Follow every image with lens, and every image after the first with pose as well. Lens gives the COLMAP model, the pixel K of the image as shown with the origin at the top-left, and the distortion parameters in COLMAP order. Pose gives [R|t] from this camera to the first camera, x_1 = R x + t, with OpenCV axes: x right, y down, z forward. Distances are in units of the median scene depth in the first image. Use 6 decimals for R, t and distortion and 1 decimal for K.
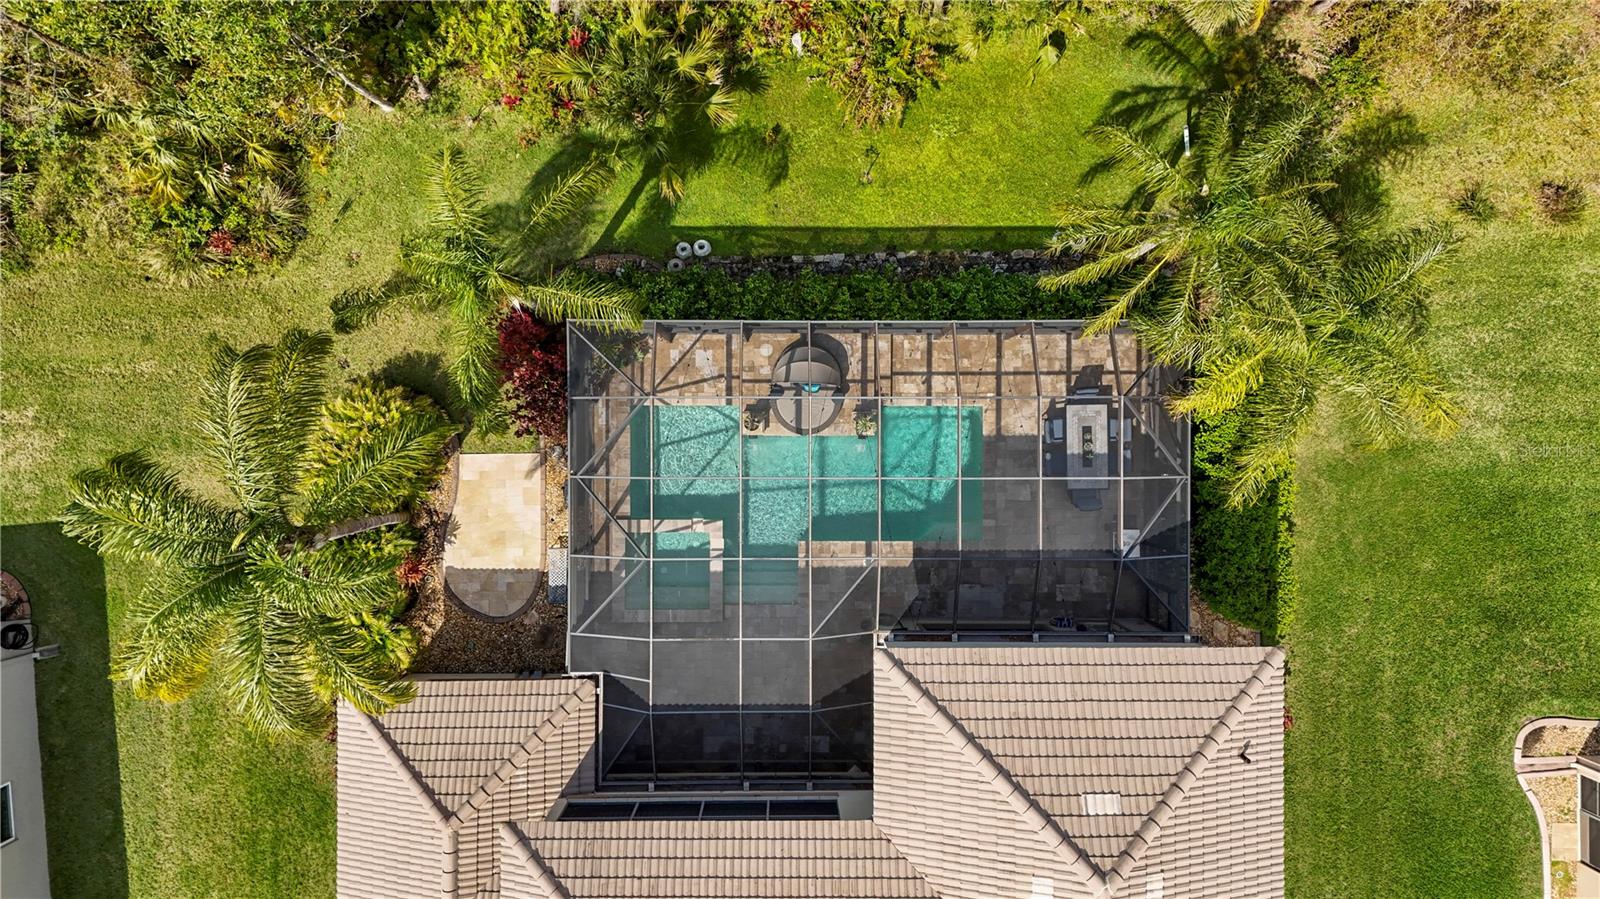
lens RADIAL K [[1141.9, 0, 799.7], [0, 1141.9, 443.2], [0, 0, 1]] dist [0.019204, -0.007815]
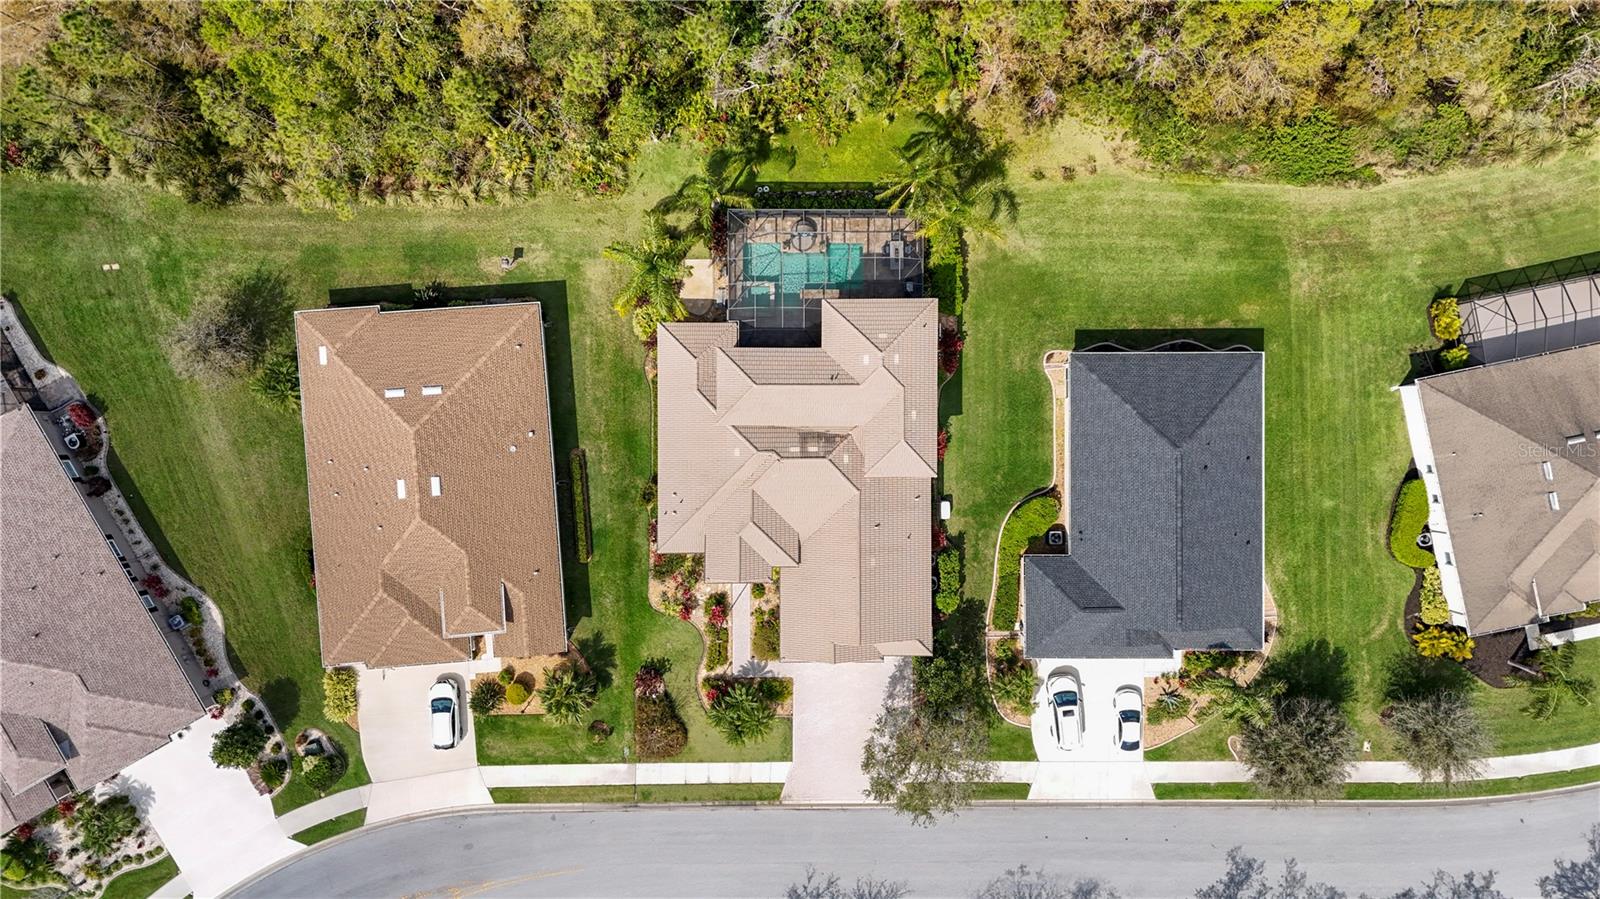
lens RADIAL K [[1141.9, 0, 799.9], [0, 1141.9, 454.1], [0, 0, 1]] dist [0.019204, -0.007815]
pose [[0.999987, -0.001260, 0.004856, -0.016686], [0.001163, 0.999797, 0.020096, 0.447377], [-0.004880, -0.020090, 0.999786, -1.931217]]
